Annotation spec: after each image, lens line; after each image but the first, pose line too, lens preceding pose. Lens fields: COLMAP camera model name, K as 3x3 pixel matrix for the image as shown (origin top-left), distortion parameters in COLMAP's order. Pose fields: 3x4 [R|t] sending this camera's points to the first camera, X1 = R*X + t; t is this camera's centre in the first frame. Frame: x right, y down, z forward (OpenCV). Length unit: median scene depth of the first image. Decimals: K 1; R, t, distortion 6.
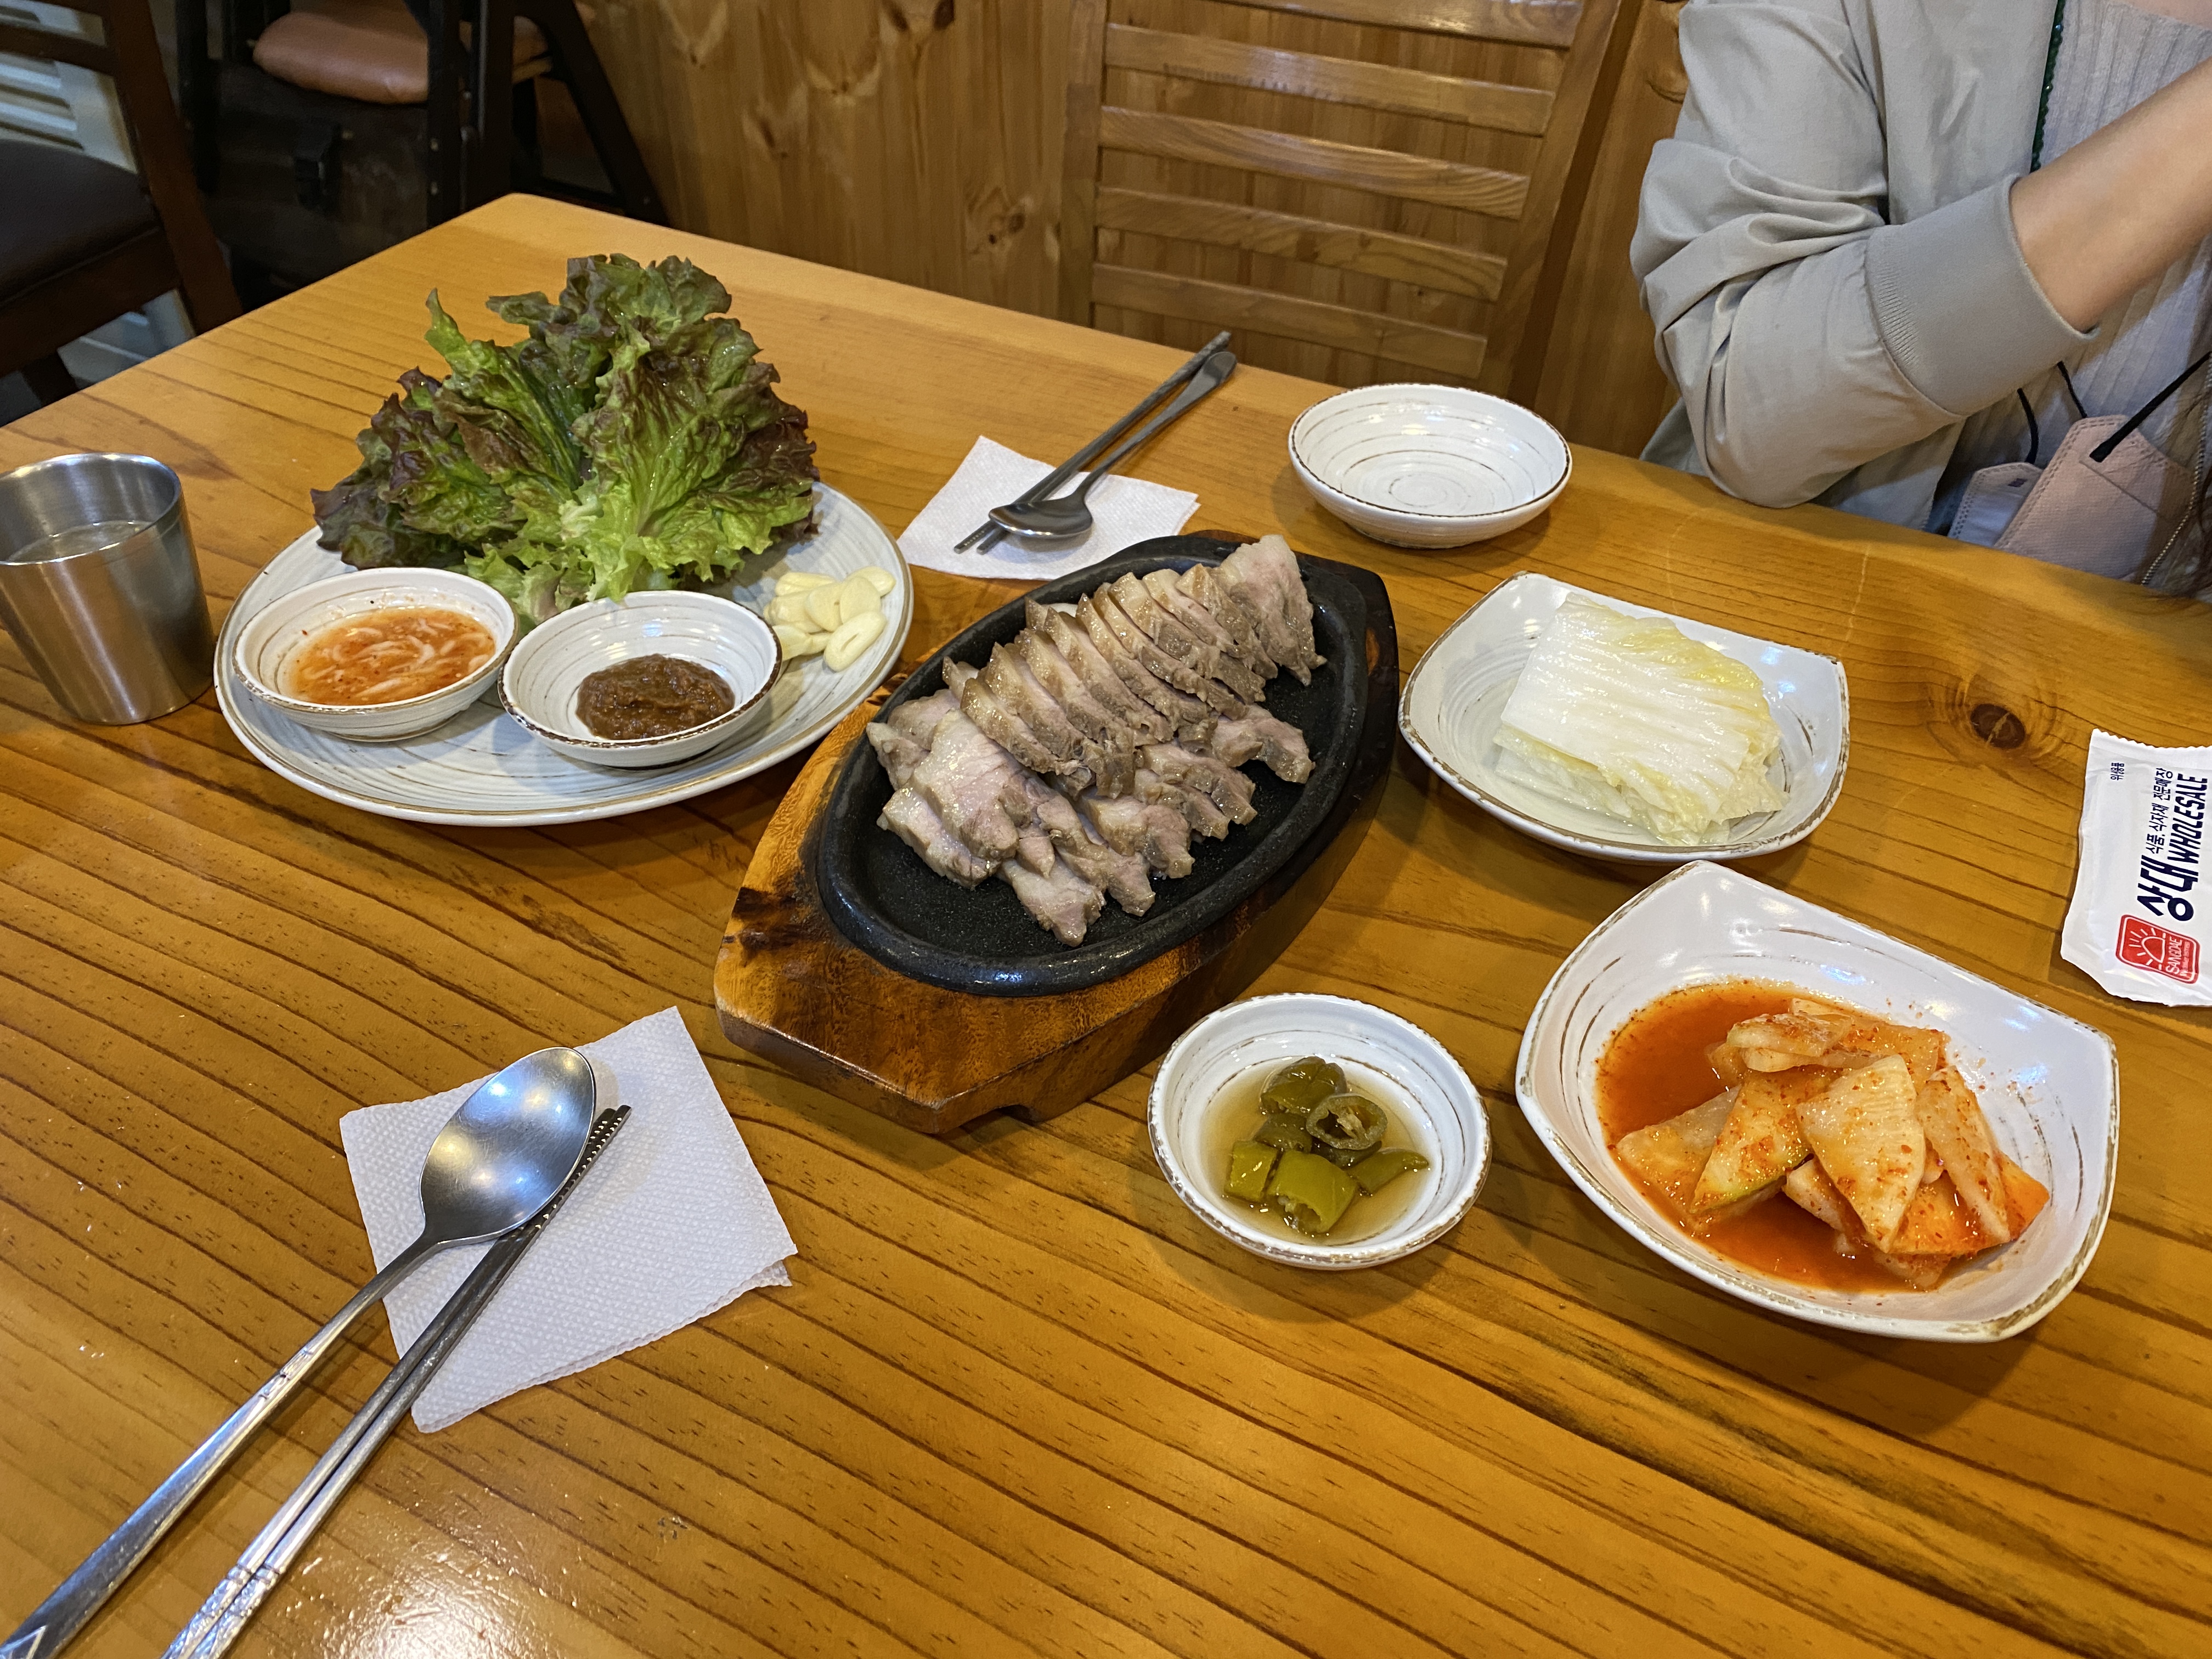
lens RADIAL K [[1666.9, 0, 1106.0], [0, 1666.9, 829.5], [0, 0, 1]] dist [0.003810, 0.000579]
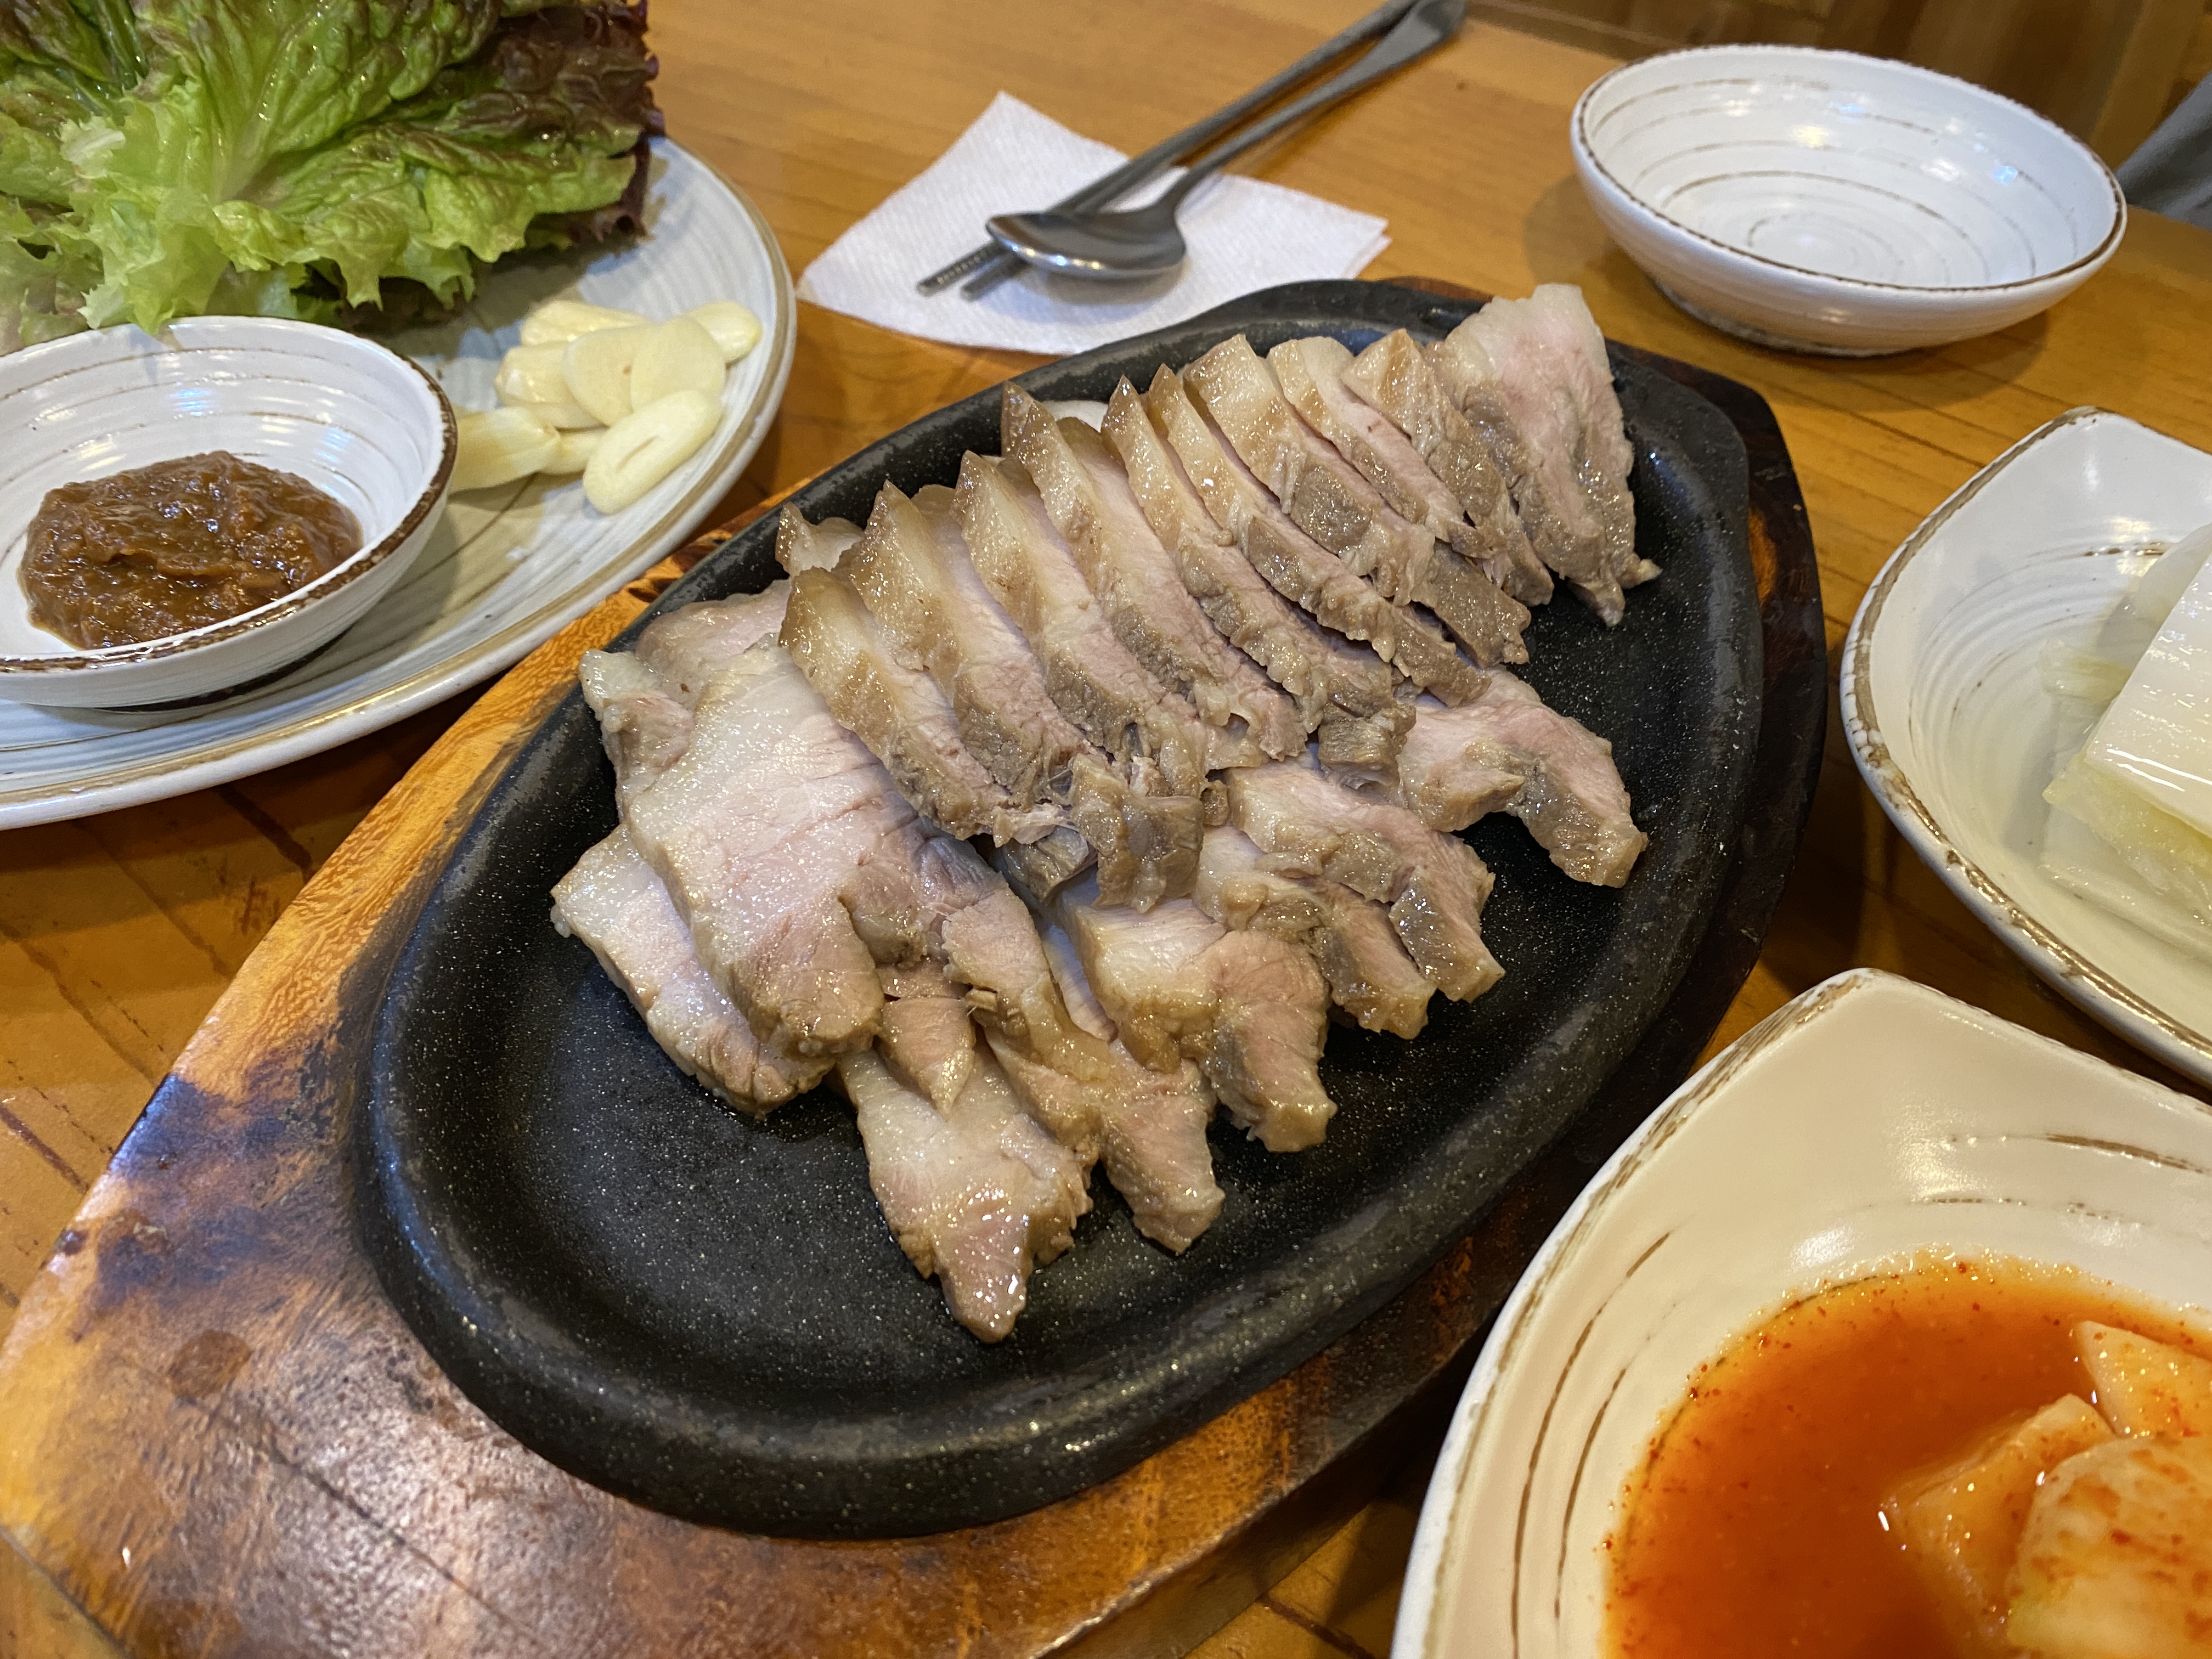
lens RADIAL K [[1701.1, 0, 1106.0], [0, 1701.1, 829.5], [0, 0, 1]] dist [-0.024989, 0.002170]
pose [[0.994742, 0.085098, -0.056972, 0.016252], [-0.078963, 0.991601, 0.102428, -0.071684], [0.065210, -0.097391, 0.993108, 0.560067]]
